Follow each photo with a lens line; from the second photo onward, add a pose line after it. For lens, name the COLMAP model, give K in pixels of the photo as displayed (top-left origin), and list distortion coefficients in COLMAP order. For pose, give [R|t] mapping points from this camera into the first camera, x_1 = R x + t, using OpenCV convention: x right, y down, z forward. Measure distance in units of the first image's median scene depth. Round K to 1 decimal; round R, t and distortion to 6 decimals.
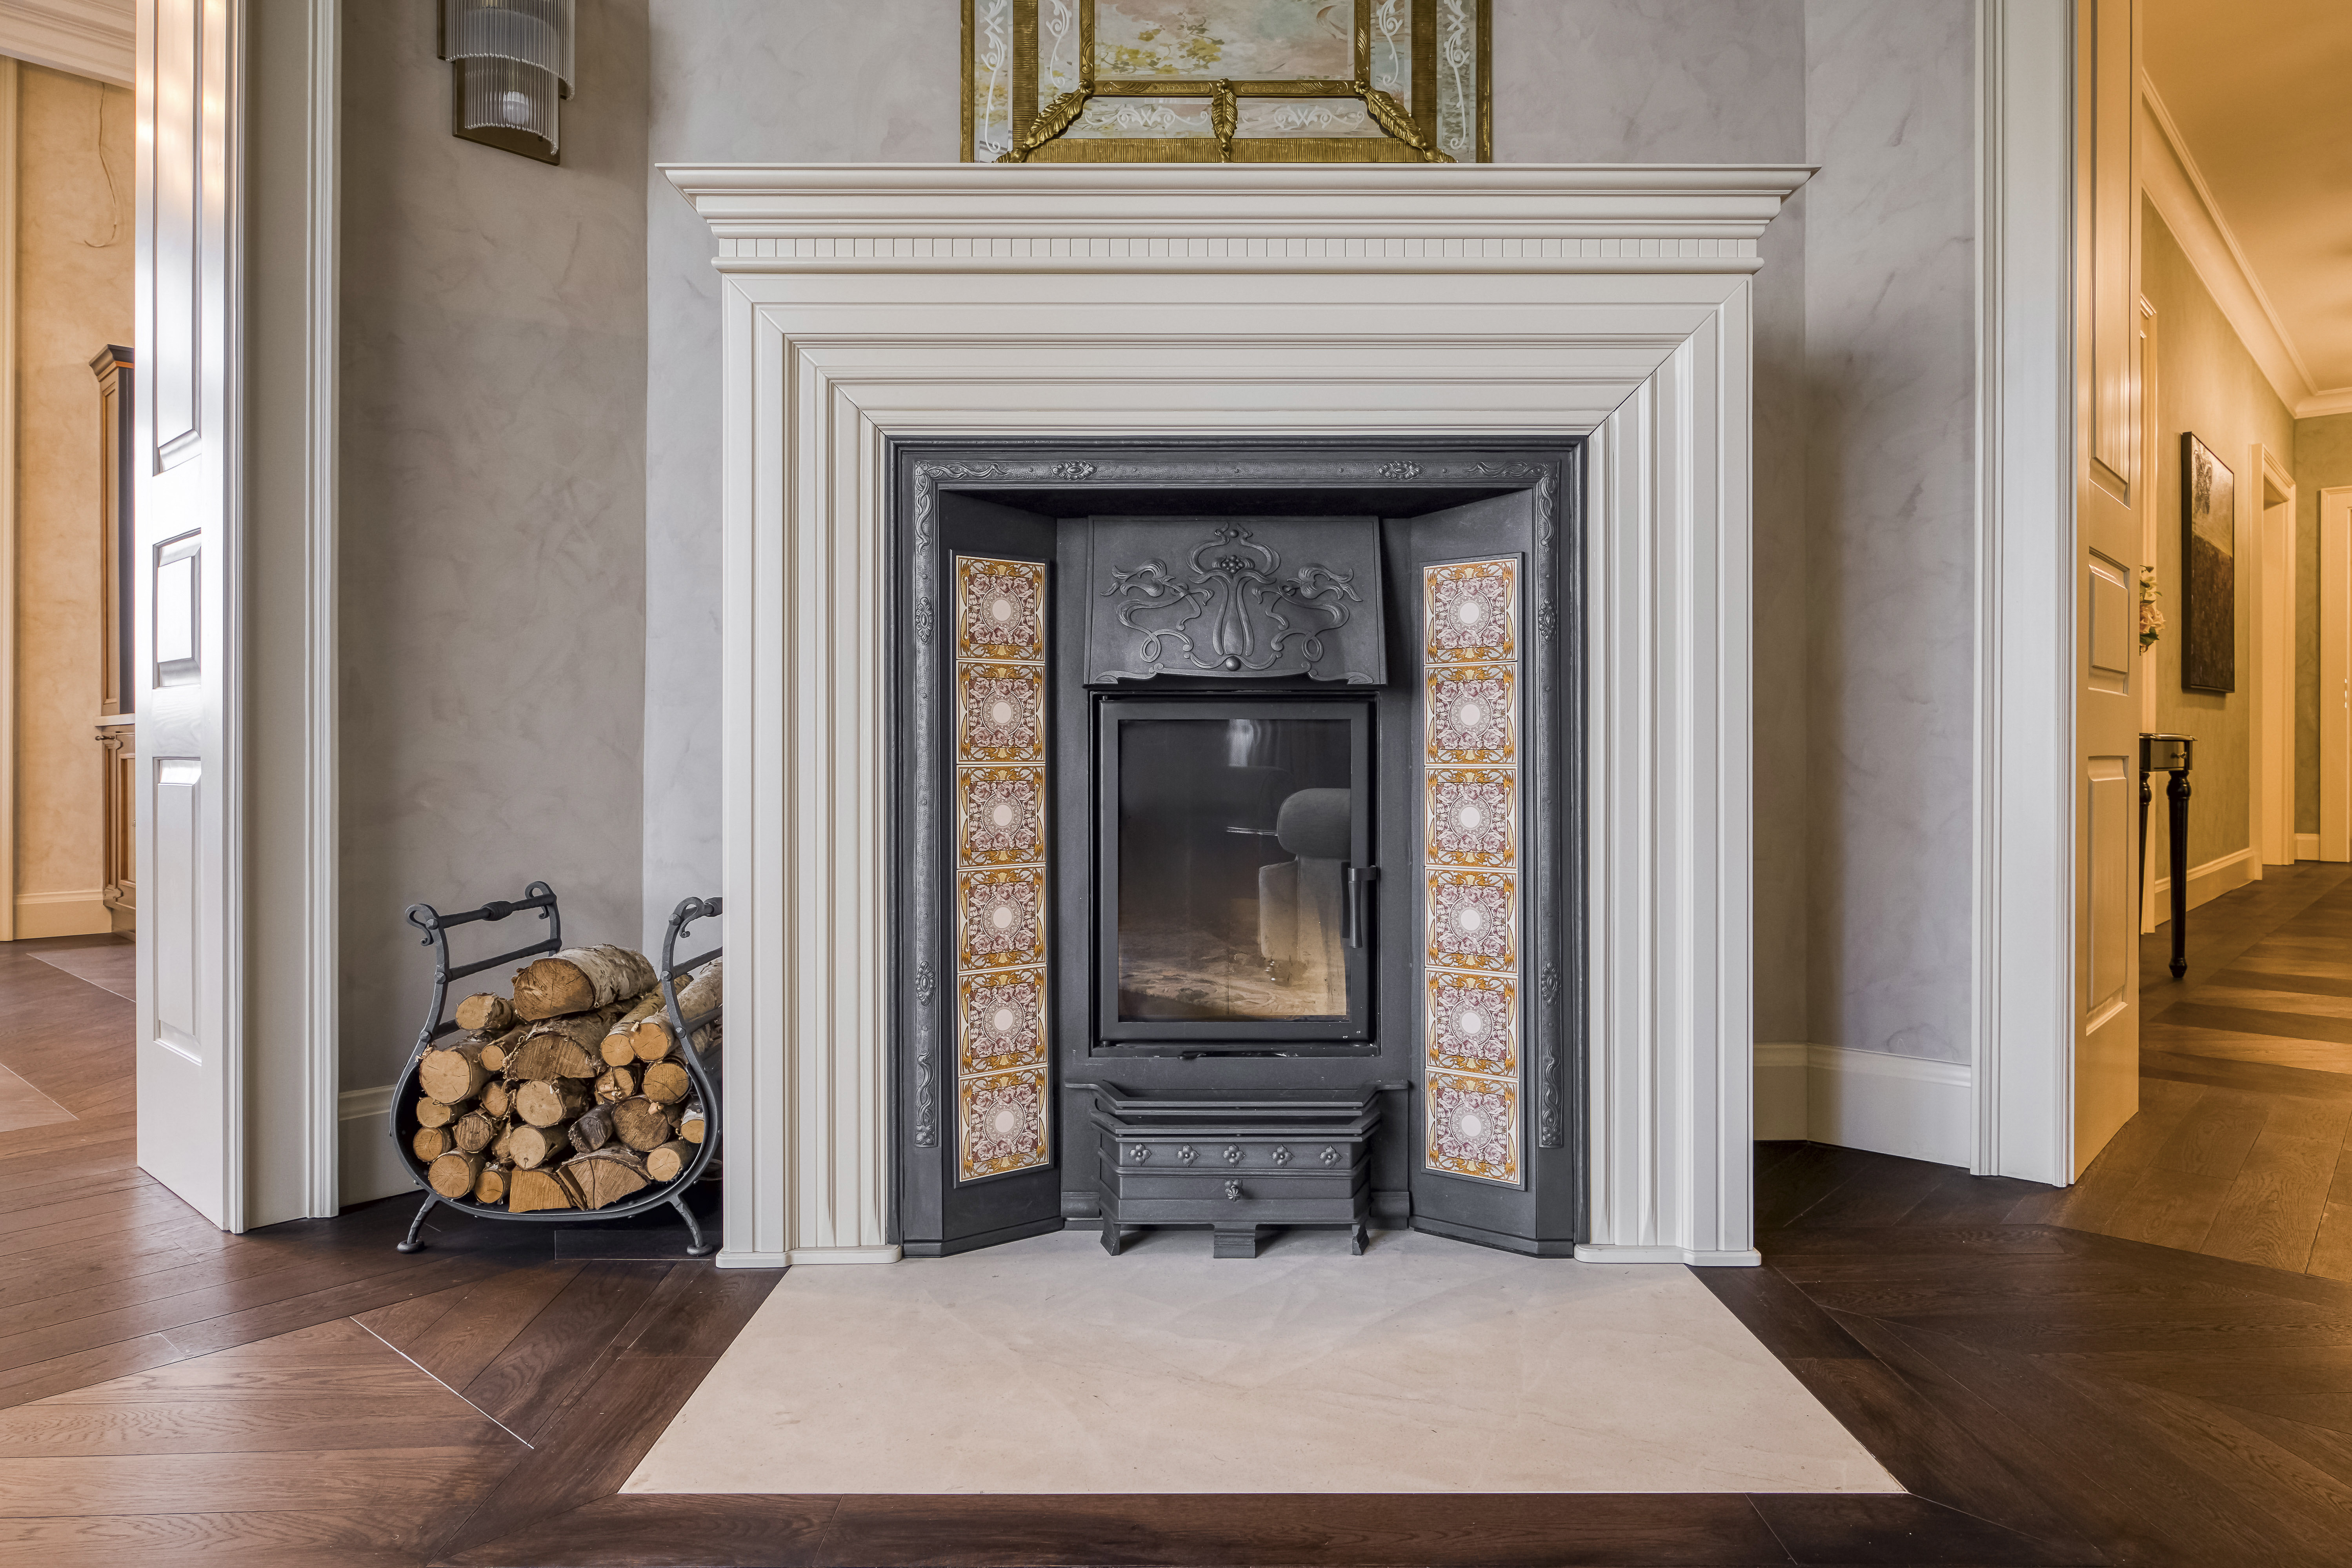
lens RADIAL K [[1434.9, 0, 1229.3], [0, 1434.9, 737.3], [0, 0, 1]] dist [-0.002574, -0.002270]
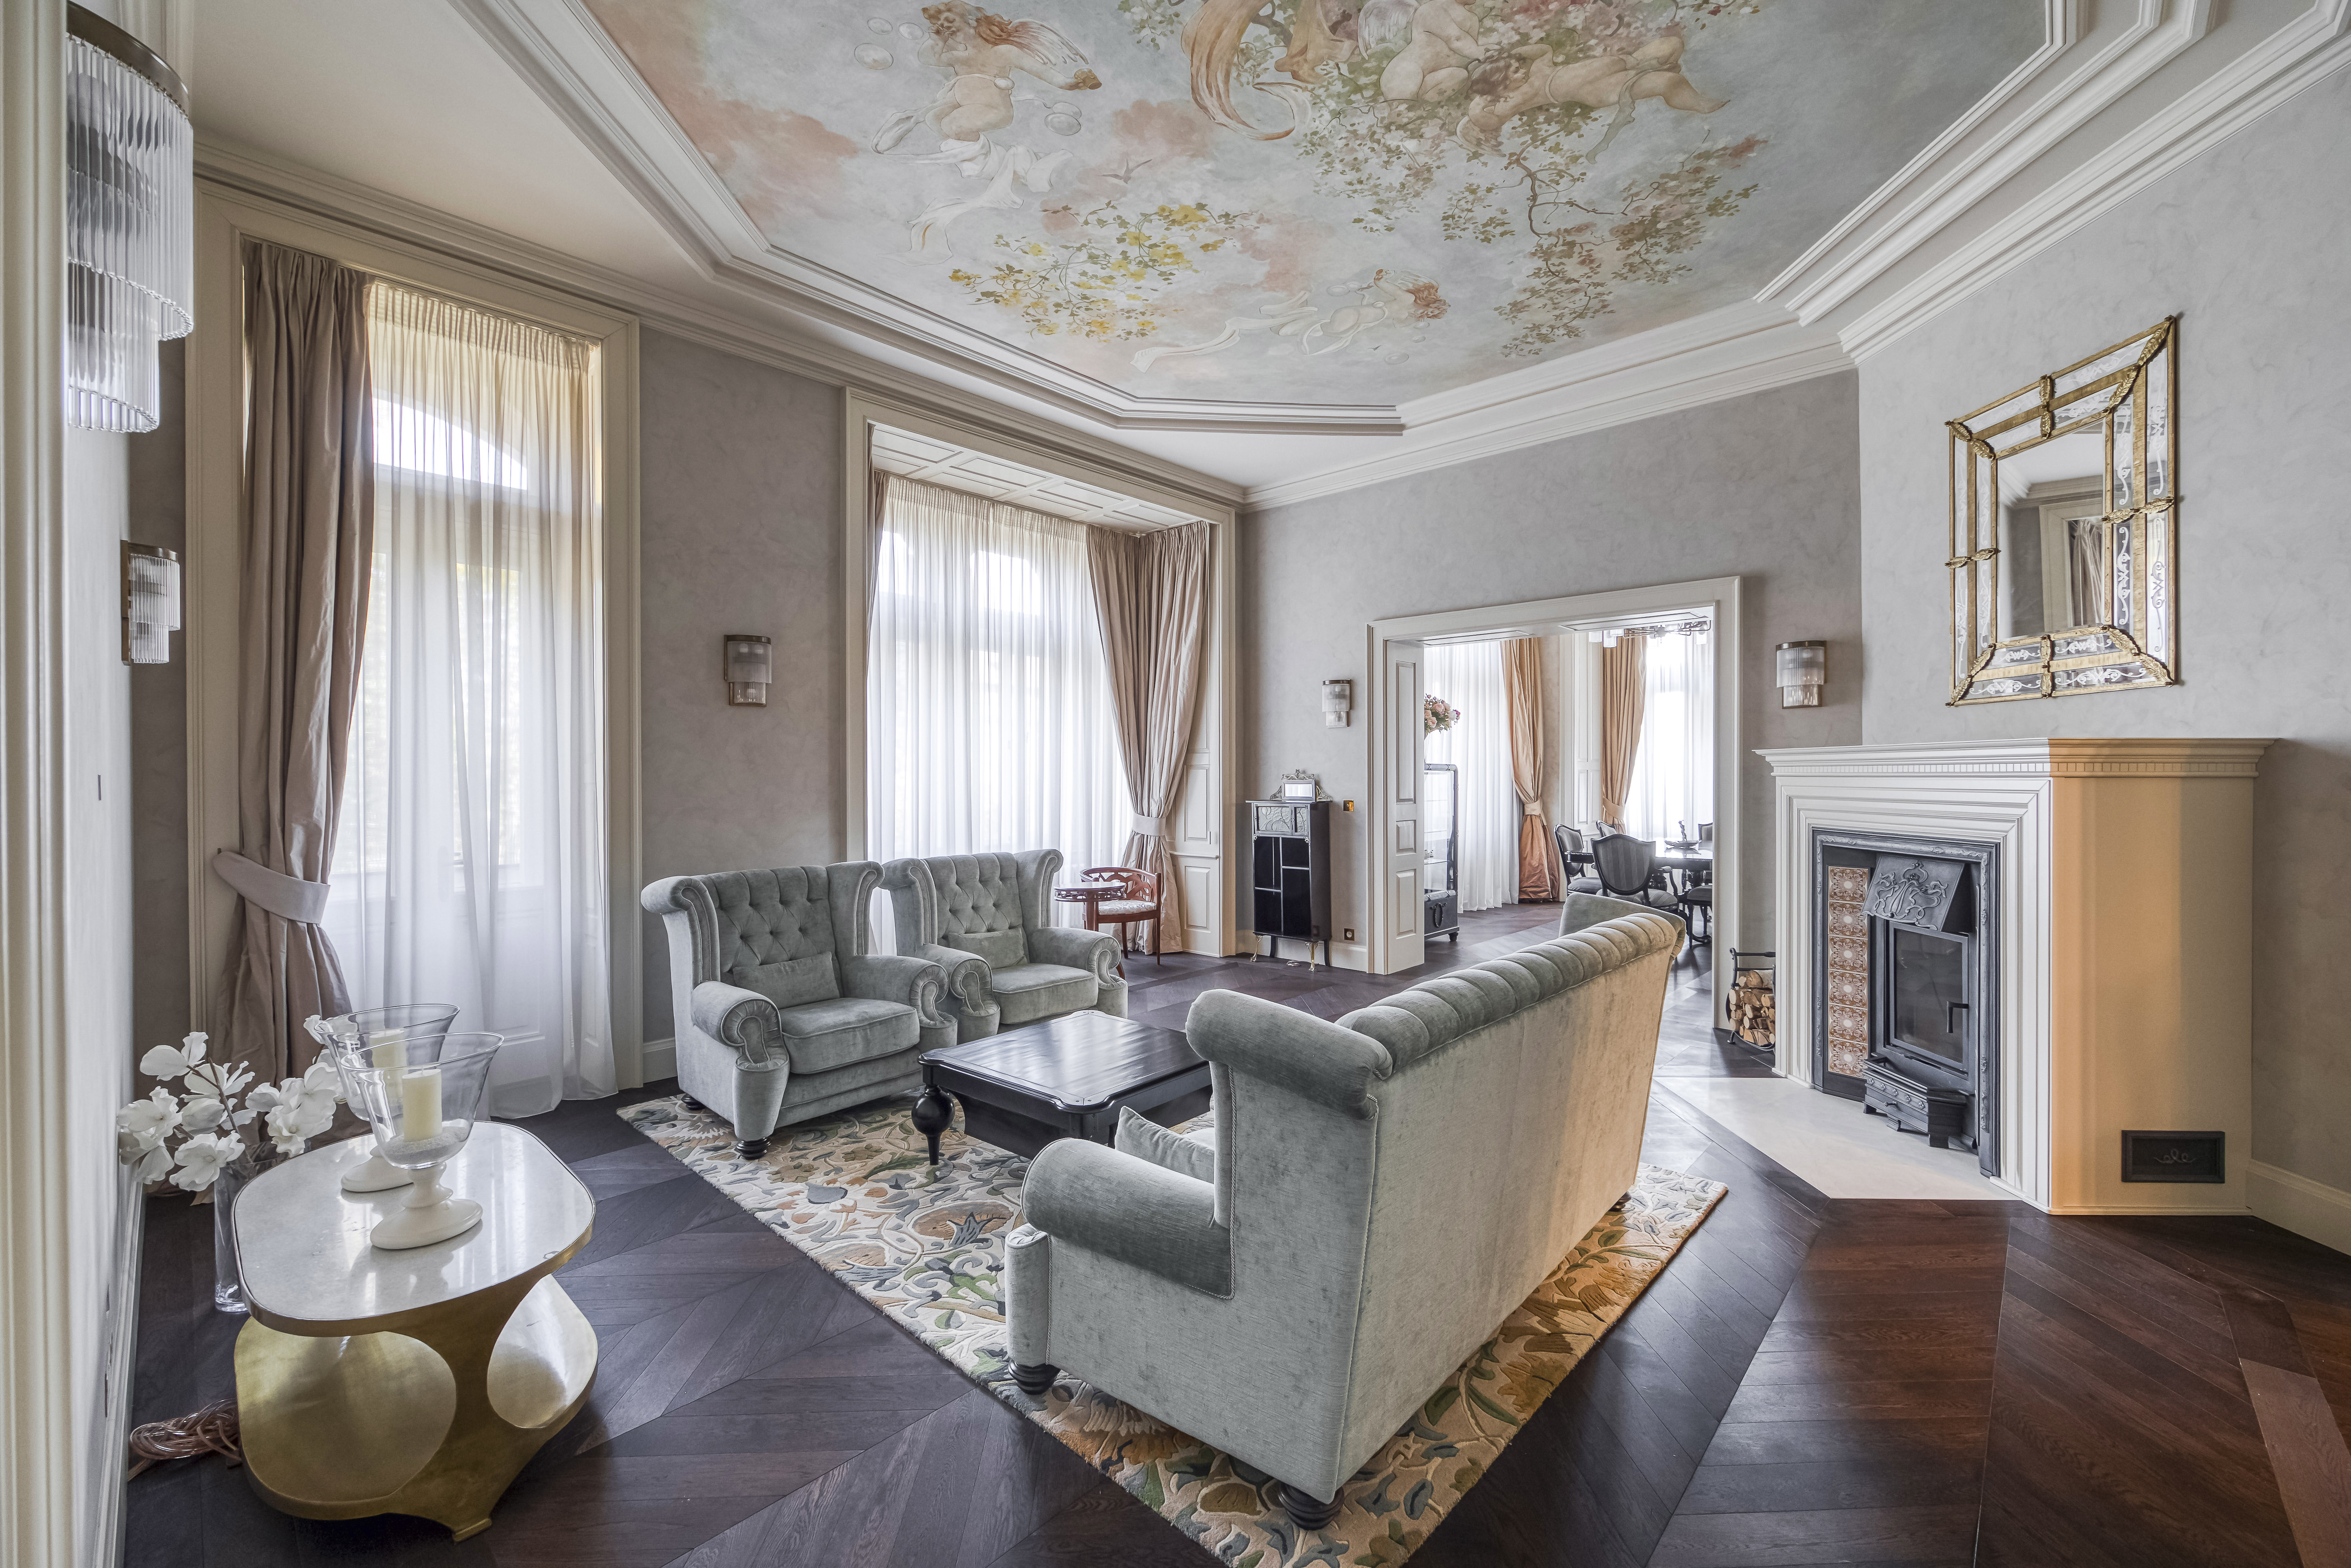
lens RADIAL K [[947.2, 0, 1175.4], [0, 947.2, 794.6], [0, 0, 1]] dist [0.000554, -0.000150]
pose [[-0.027637, 0.021490, -0.999387, 0.628645], [0.003516, 0.999765, 0.021401, -0.110471], [0.999612, -0.002922, -0.027706, -0.111567]]
